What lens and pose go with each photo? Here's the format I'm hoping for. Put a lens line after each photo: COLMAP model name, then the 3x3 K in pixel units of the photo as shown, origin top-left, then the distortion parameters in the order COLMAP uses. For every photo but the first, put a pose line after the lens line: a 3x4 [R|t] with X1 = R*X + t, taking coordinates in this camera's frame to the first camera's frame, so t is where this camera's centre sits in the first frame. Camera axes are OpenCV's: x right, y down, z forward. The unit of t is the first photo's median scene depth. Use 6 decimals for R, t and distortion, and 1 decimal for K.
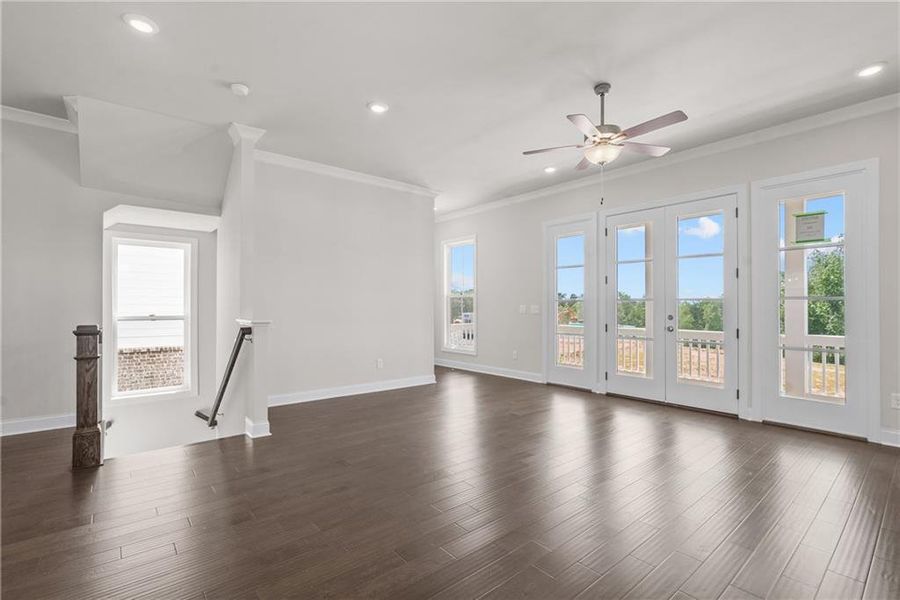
lens RADIAL K [[410.1, 0, 447.8], [0, 410.1, 303.8], [0, 0, 1]] dist [-0.002427, 0.000707]
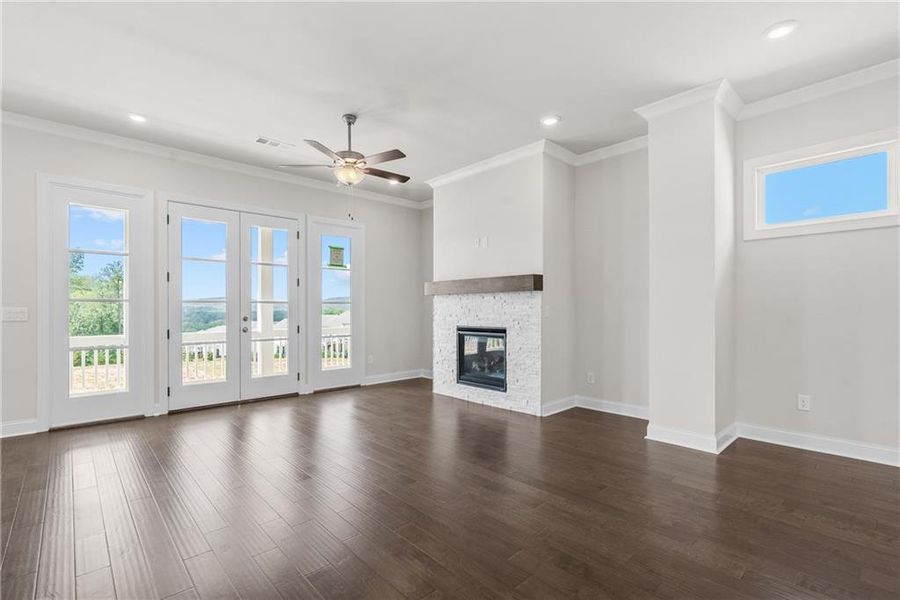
lens RADIAL K [[412.0, 0, 446.1], [0, 412.0, 310.1], [0, 0, 1]] dist [-0.002246, 0.000926]
pose [[-0.047741, -0.006414, 0.998839, -0.503151], [-0.004967, 0.999969, 0.006183, 0.001539], [-0.998847, -0.004666, -0.047771, 0.497139]]
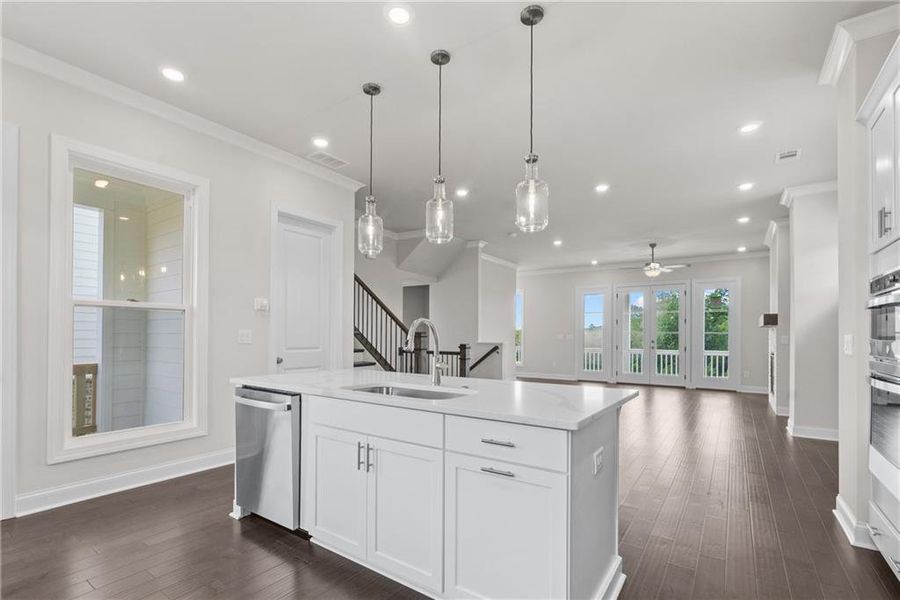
lens RADIAL K [[421.1, 0, 445.7], [0, 421.1, 332.3], [0, 0, 1]] dist [-0.002100, -0.000363]
pose [[0.963479, 0.005240, 0.267733, -0.915696], [-0.005938, 0.999981, 0.001797, -0.009921], [-0.267719, -0.003321, 0.963491, -0.662175]]
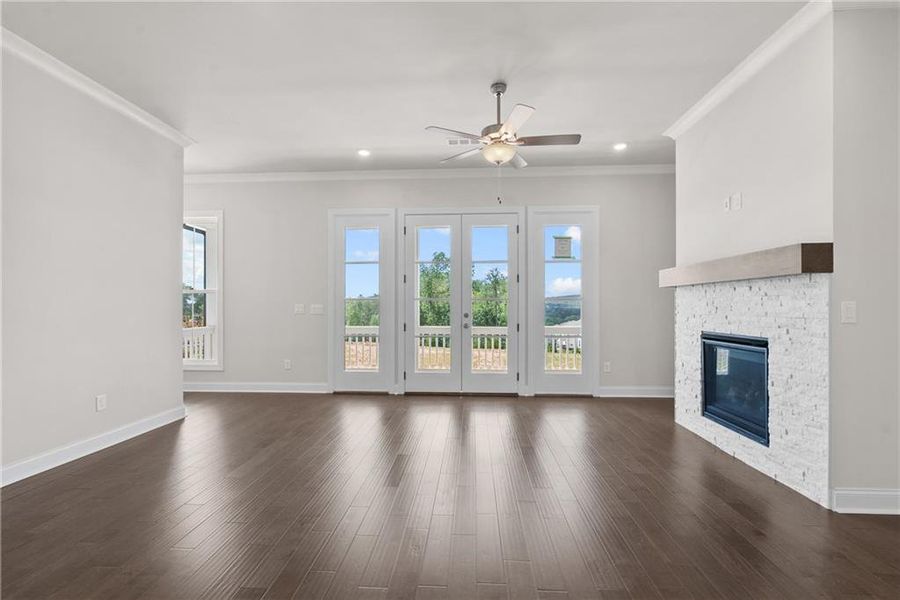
lens RADIAL K [[410.1, 0, 447.8], [0, 410.1, 303.8], [0, 0, 1]] dist [-0.002427, 0.000707]
pose [[0.686107, 0.000144, 0.727501, -0.277114], [-0.002301, 0.999995, 0.001972, 0.000096], [-0.727497, -0.003026, 0.686104, 0.255545]]
